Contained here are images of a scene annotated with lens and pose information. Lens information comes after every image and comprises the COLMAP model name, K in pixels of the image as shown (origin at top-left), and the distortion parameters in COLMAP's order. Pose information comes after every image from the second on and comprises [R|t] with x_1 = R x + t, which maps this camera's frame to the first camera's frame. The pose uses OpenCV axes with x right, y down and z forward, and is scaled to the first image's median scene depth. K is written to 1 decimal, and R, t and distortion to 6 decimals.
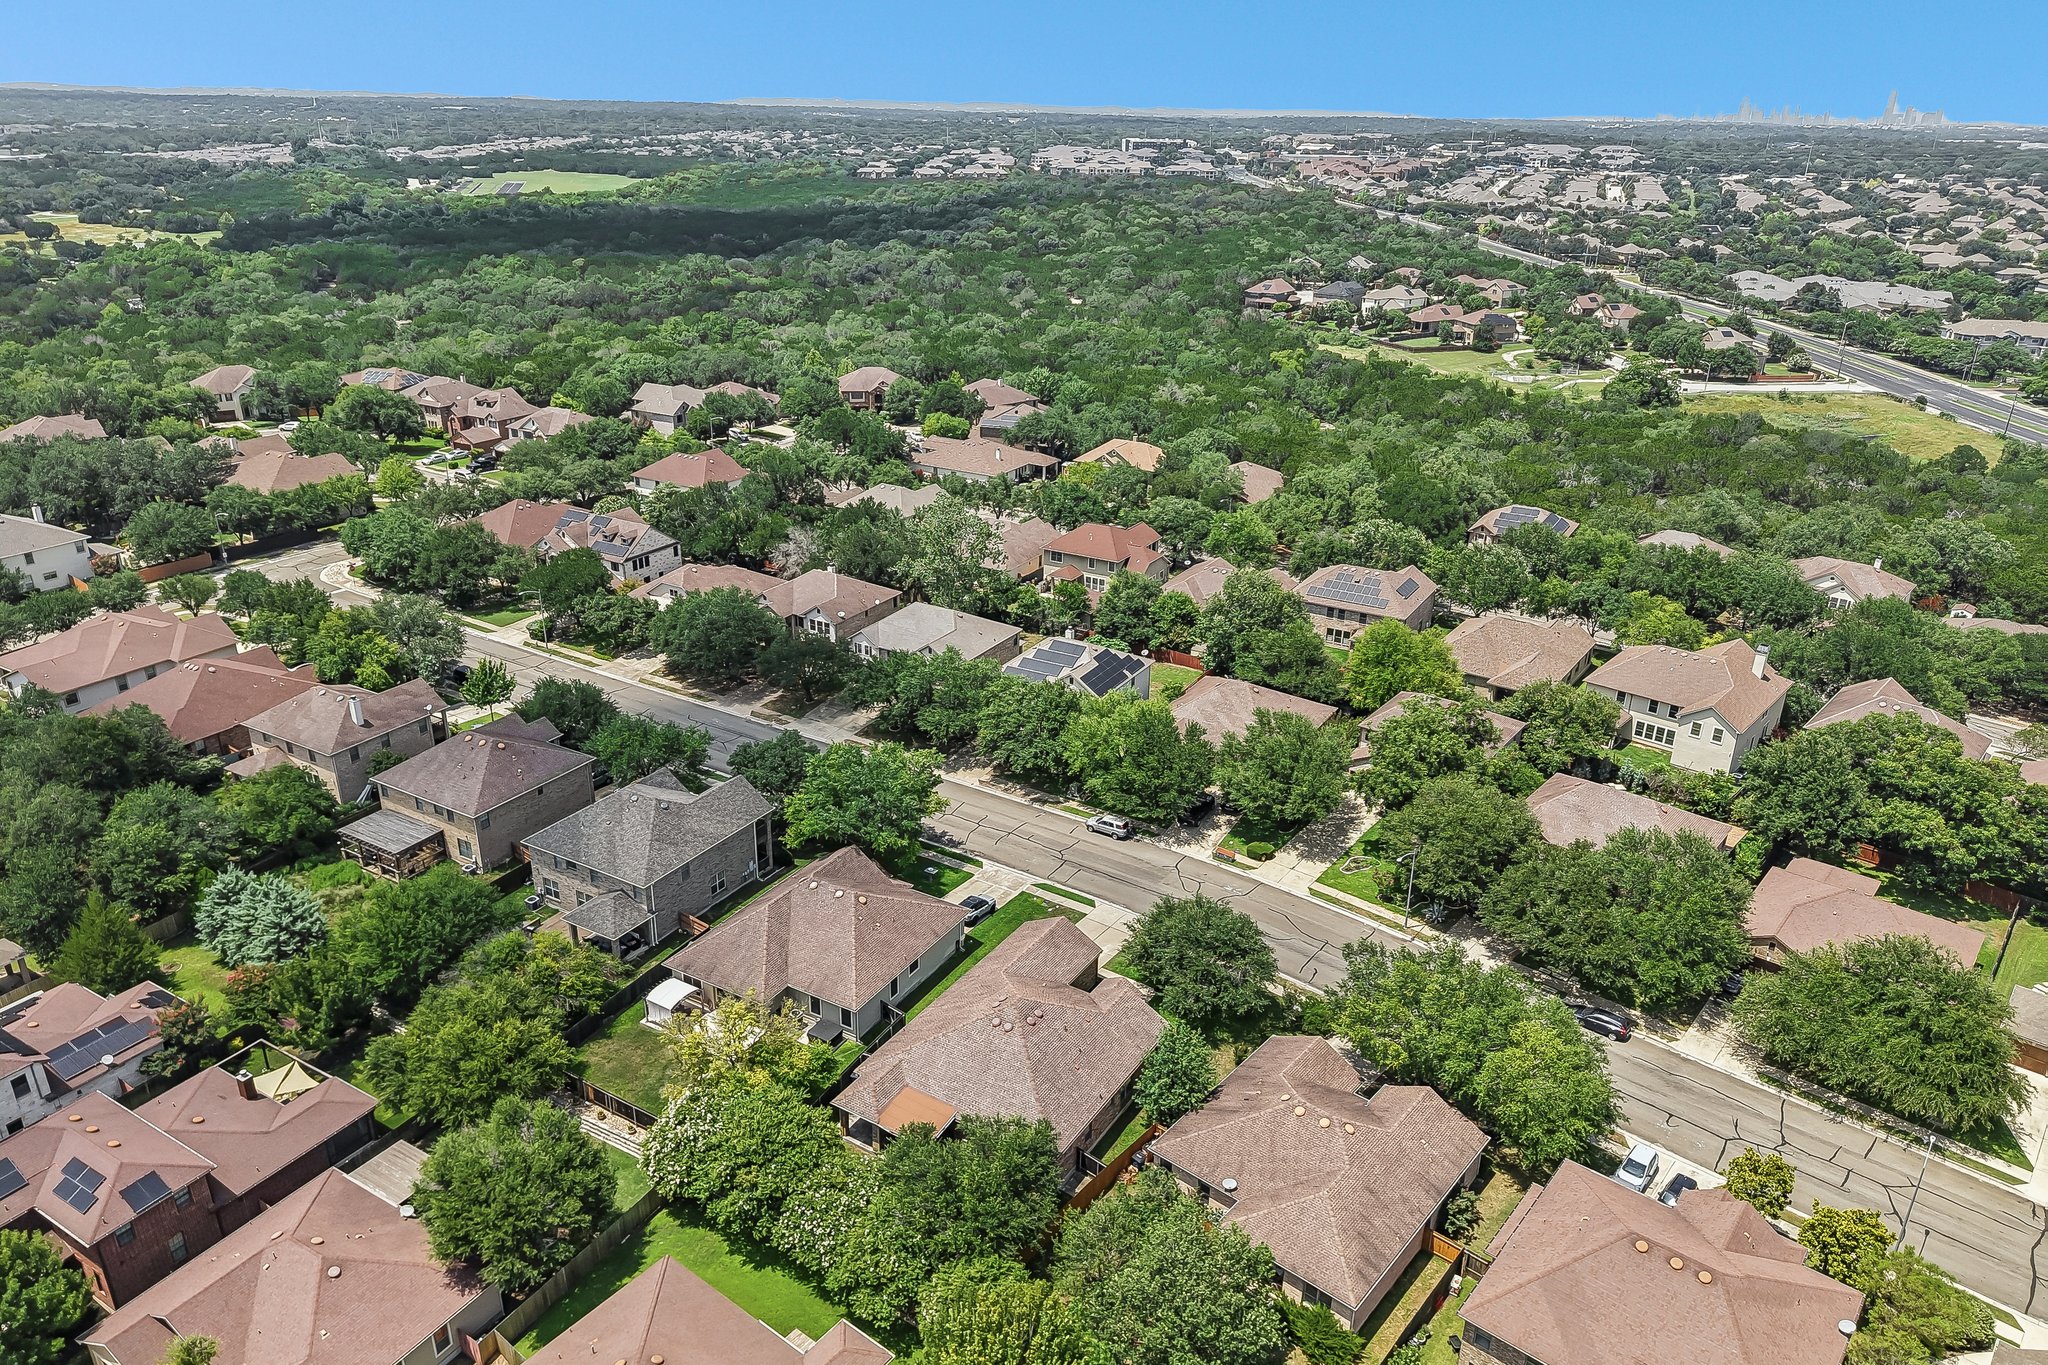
lens RADIAL K [[1370.5, 0, 1024.0], [0, 1370.5, 682.5], [0, 0, 1]] dist [0.006404, -0.000124]
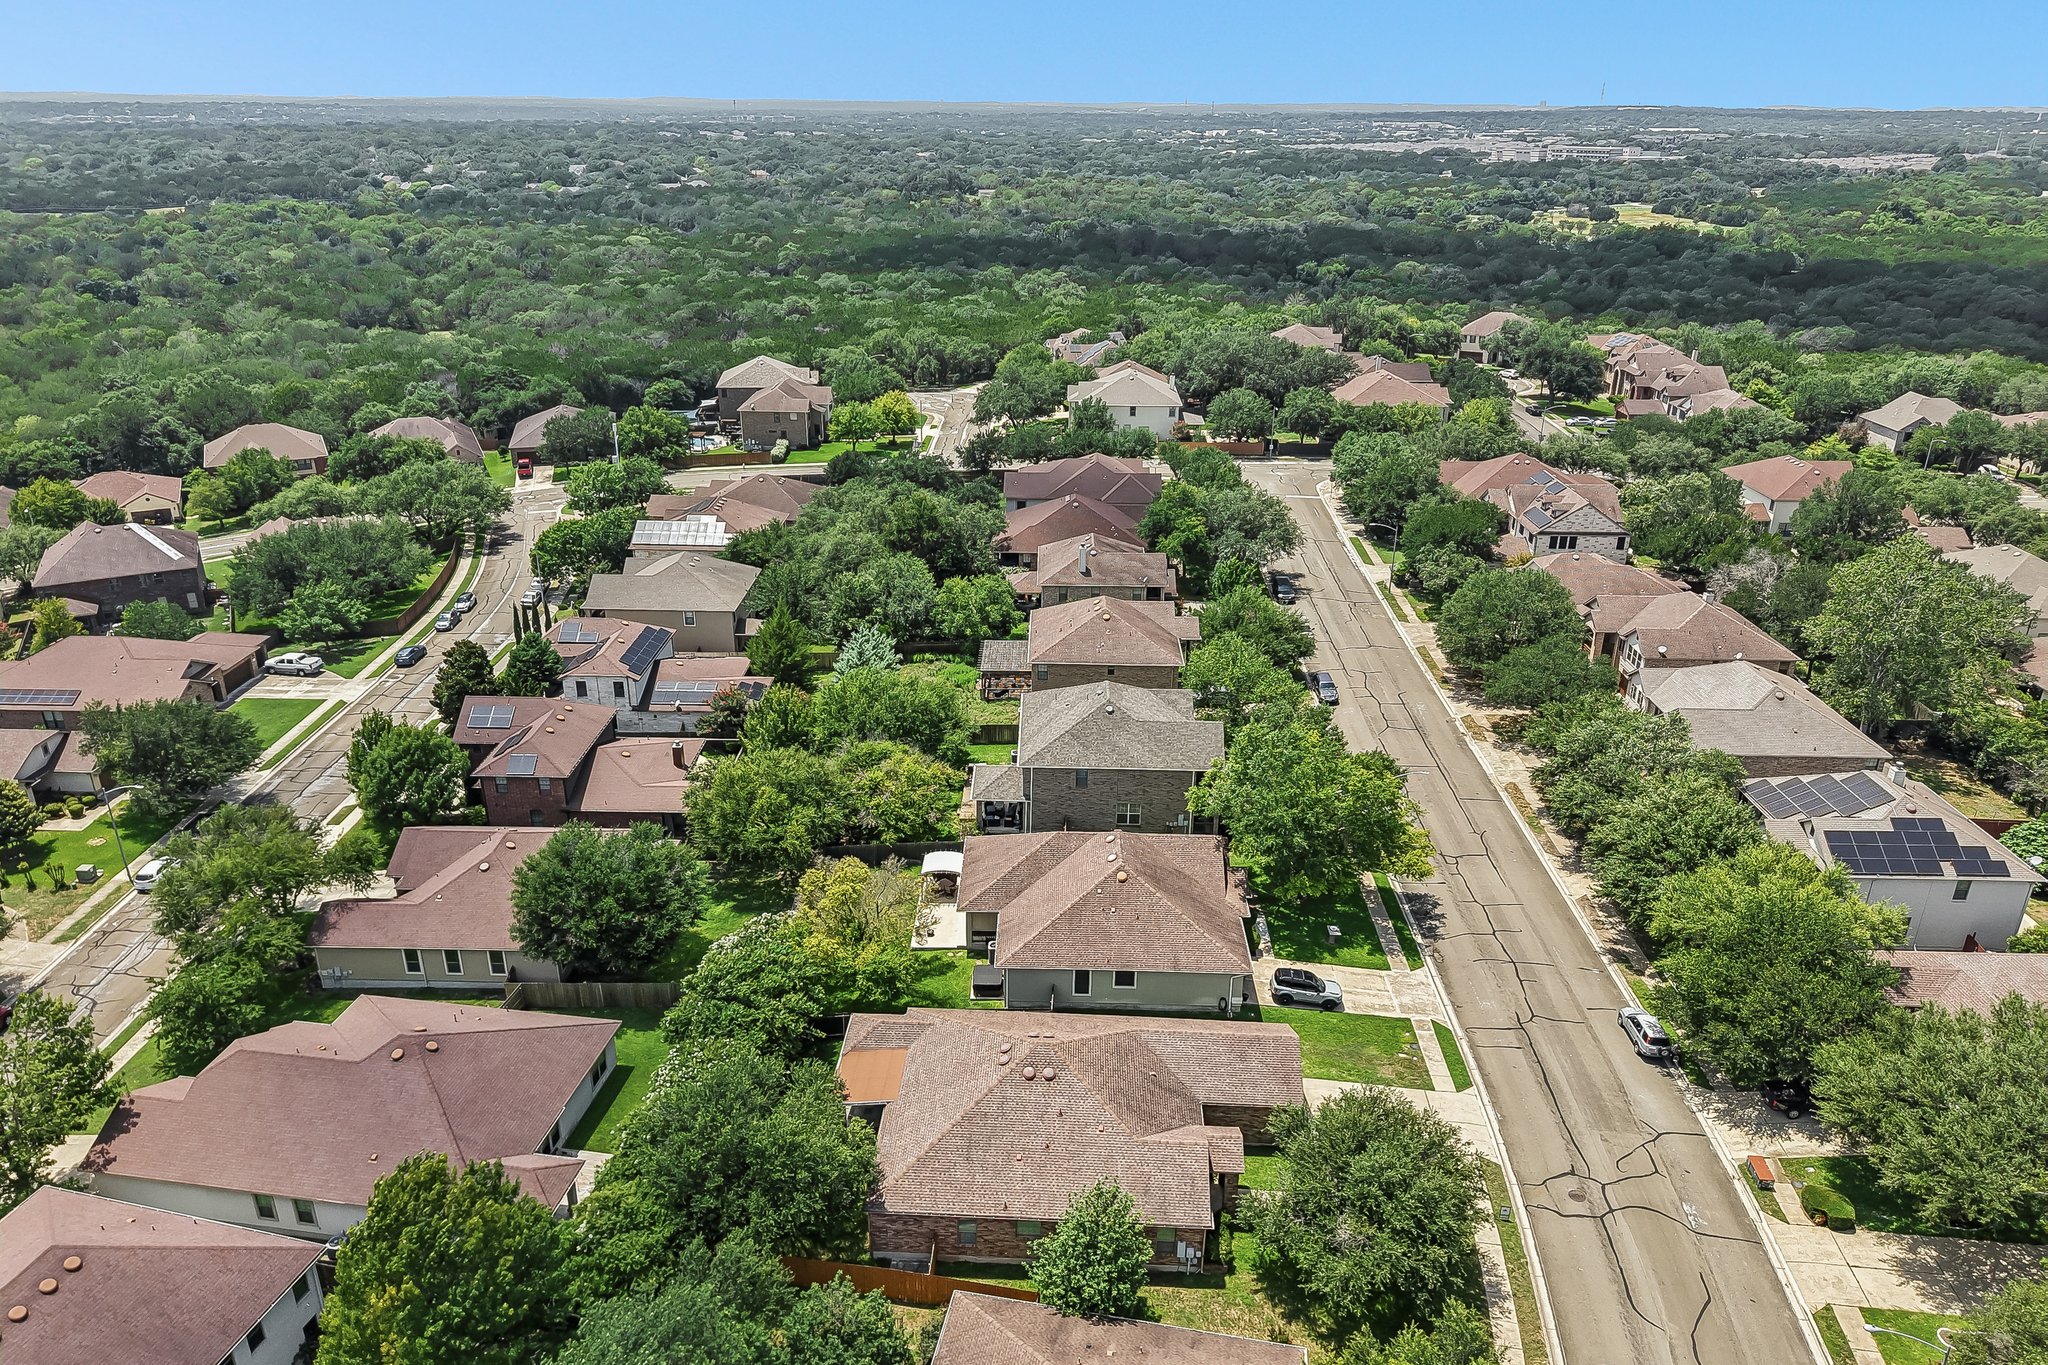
lens RADIAL K [[1370.5, 0, 1024.0], [0, 1370.5, 682.5], [0, 0, 1]] dist [0.006404, -0.000124]
pose [[0.489238, 0.324779, -0.809422, 0.343531], [-0.336336, 0.926548, 0.168484, -0.047971], [0.804689, 0.189809, 0.562537, 0.346913]]
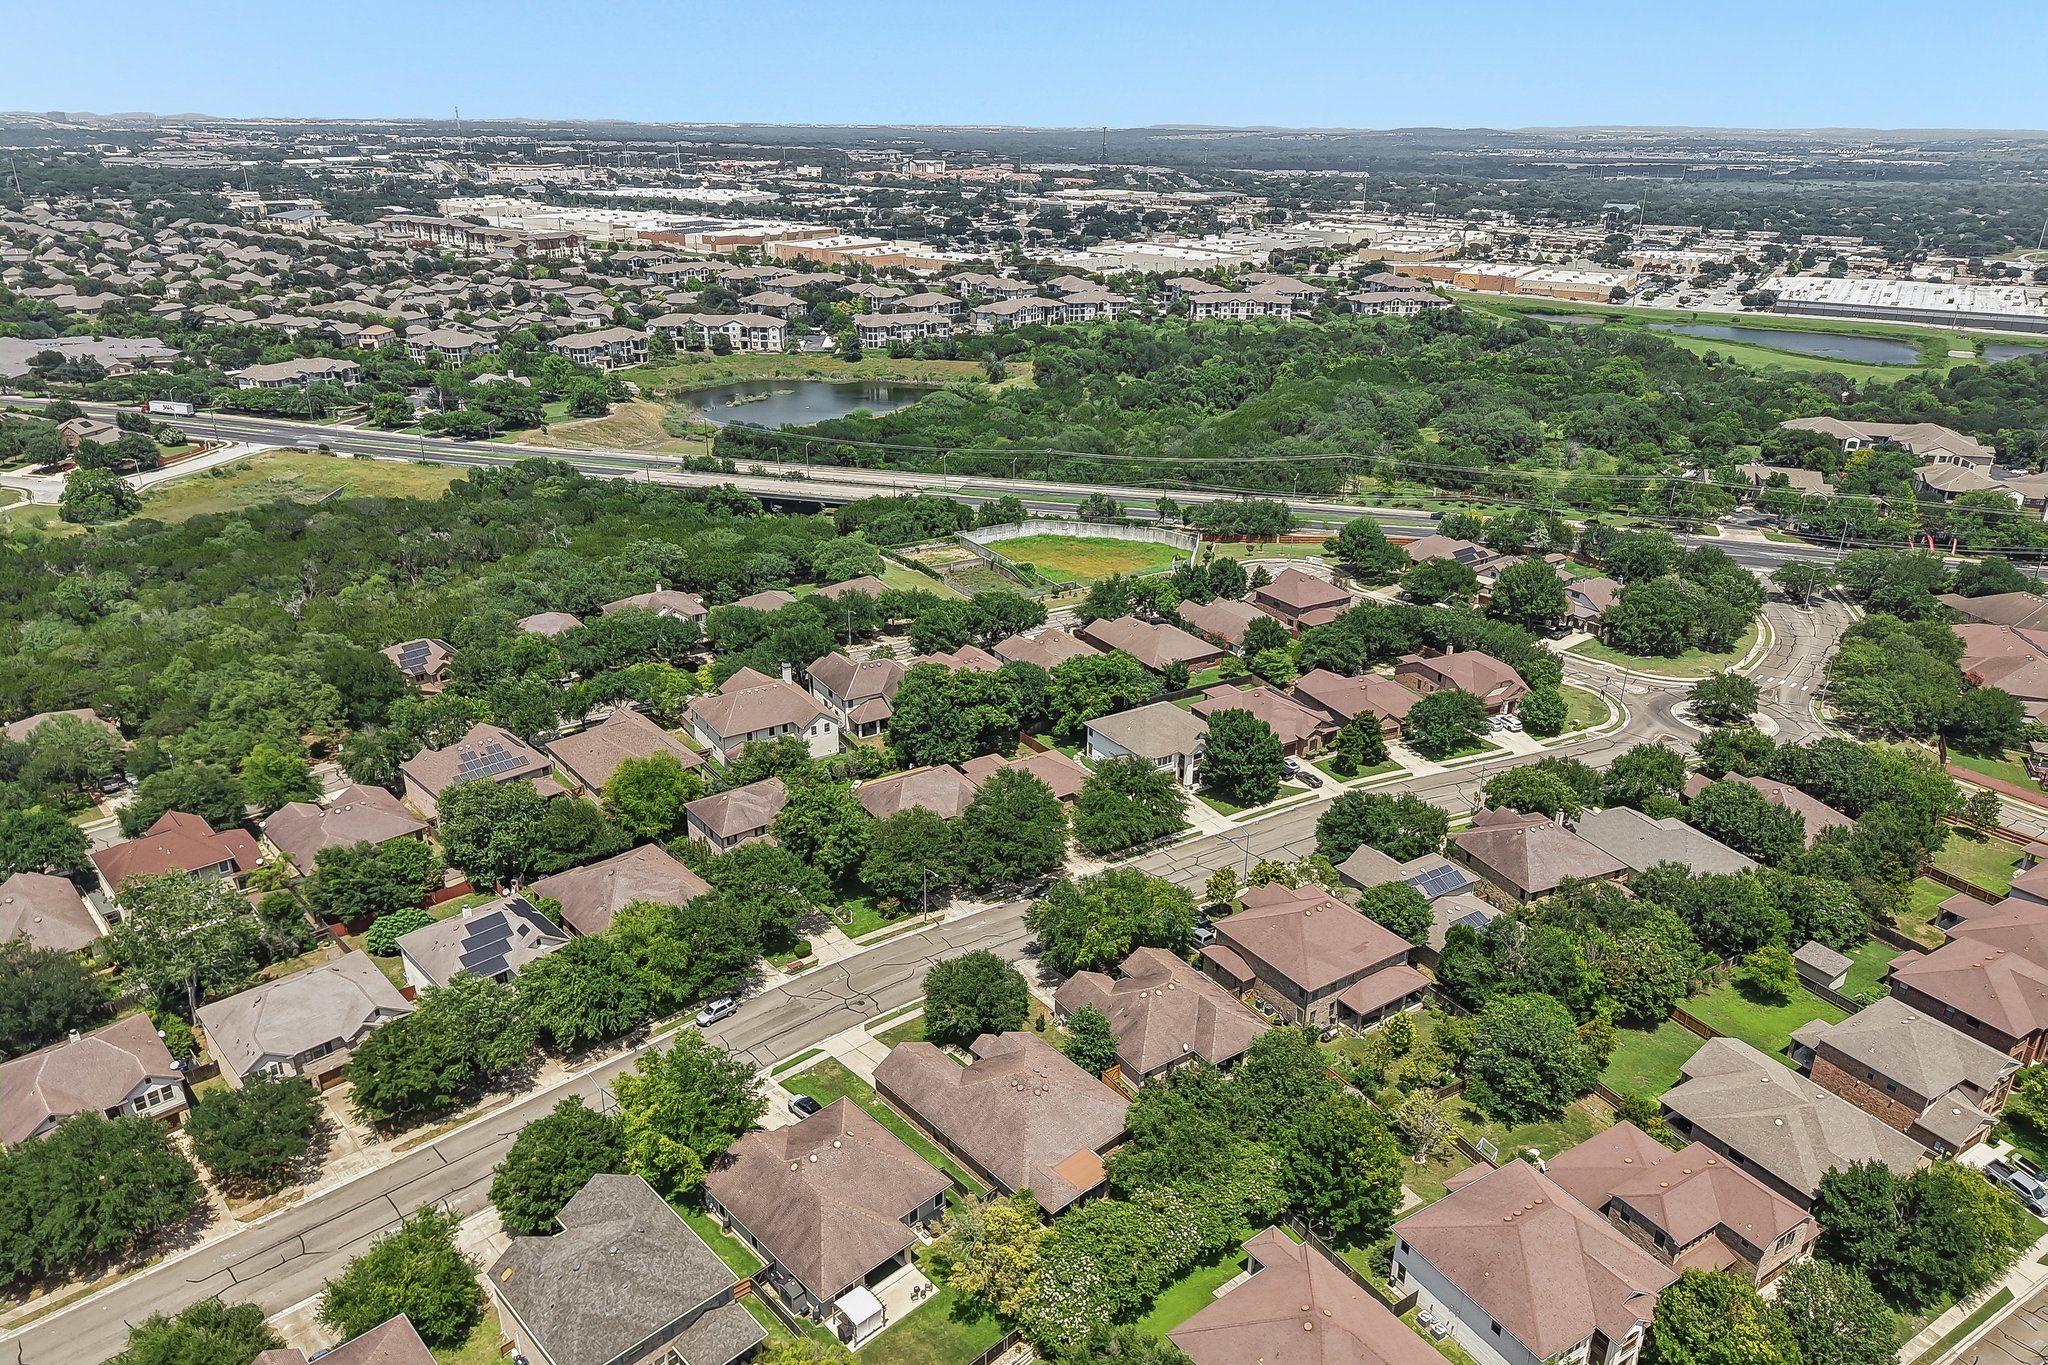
lens RADIAL K [[1370.5, 0, 1024.0], [0, 1370.5, 682.5], [0, 0, 1]] dist [0.006404, -0.000124]
pose [[0.274785, -0.378177, 0.884011, -0.688157], [0.370214, 0.890132, 0.265719, -0.307799], [-0.887375, 0.254257, 0.384601, 0.248565]]
